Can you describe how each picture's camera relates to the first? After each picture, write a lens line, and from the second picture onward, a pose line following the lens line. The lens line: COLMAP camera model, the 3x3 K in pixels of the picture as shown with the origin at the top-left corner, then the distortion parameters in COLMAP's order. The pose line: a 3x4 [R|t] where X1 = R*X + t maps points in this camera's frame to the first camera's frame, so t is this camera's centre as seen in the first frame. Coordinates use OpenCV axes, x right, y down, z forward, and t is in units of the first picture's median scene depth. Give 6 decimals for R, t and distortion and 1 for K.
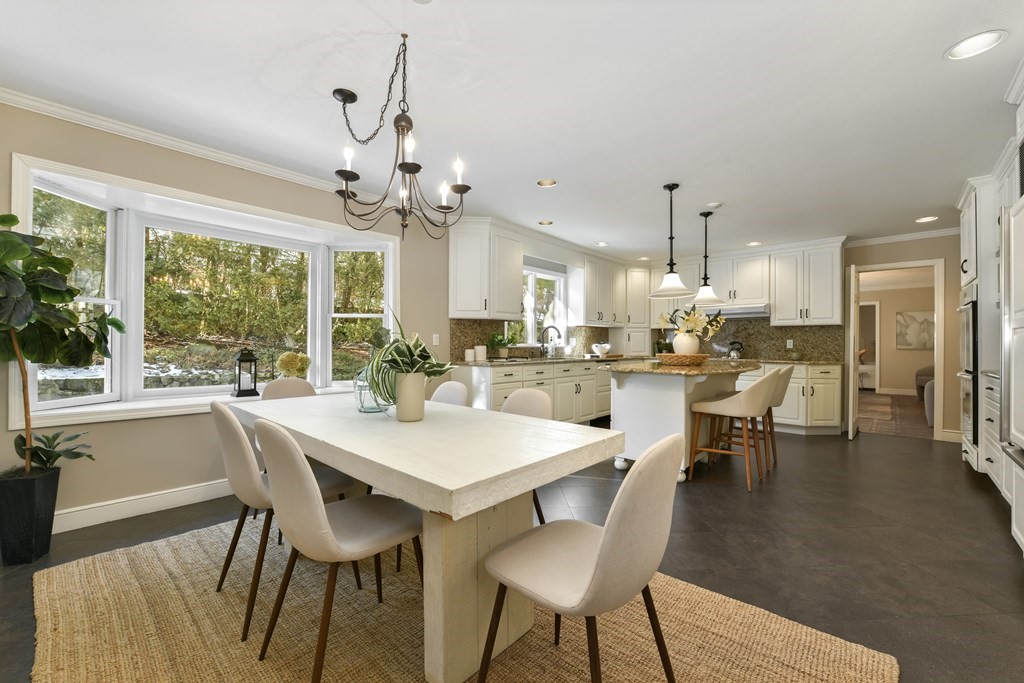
lens RADIAL K [[428.9, 0, 512.0], [0, 428.9, 341.5], [0, 0, 1]] dist [0.012039, -0.000040]
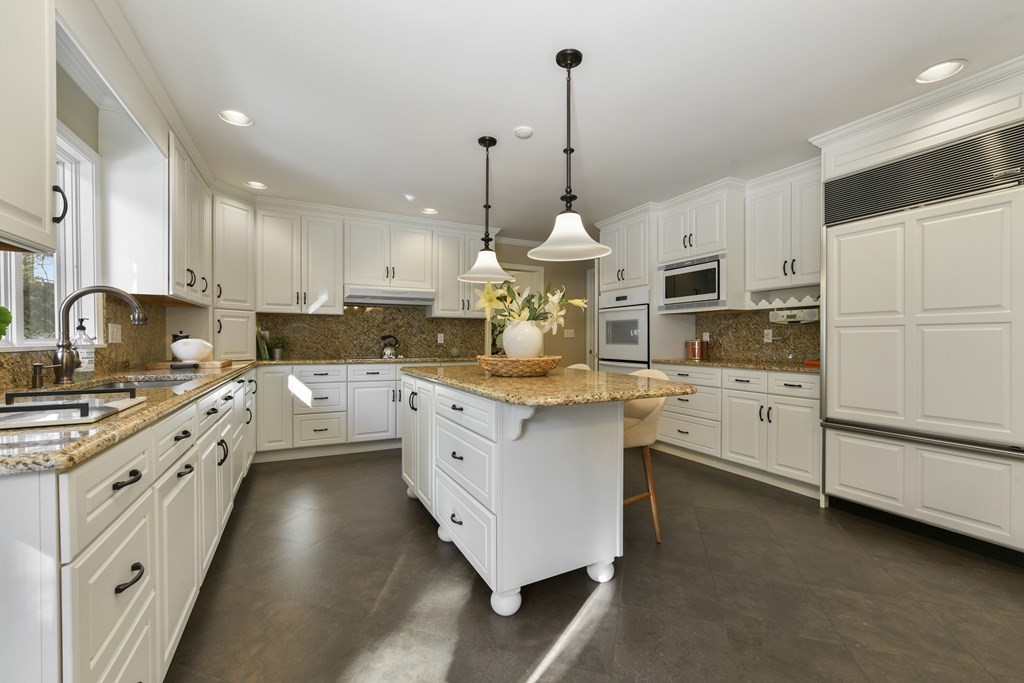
lens RADIAL K [[428.9, 0, 512.0], [0, 428.9, 341.5], [0, 0, 1]] dist [0.012039, -0.000040]
pose [[0.339553, -0.007453, 0.940558, -0.122856], [-0.004203, 0.999947, 0.009440, 0.003241], [-0.940578, -0.007158, 0.339503, 0.571283]]
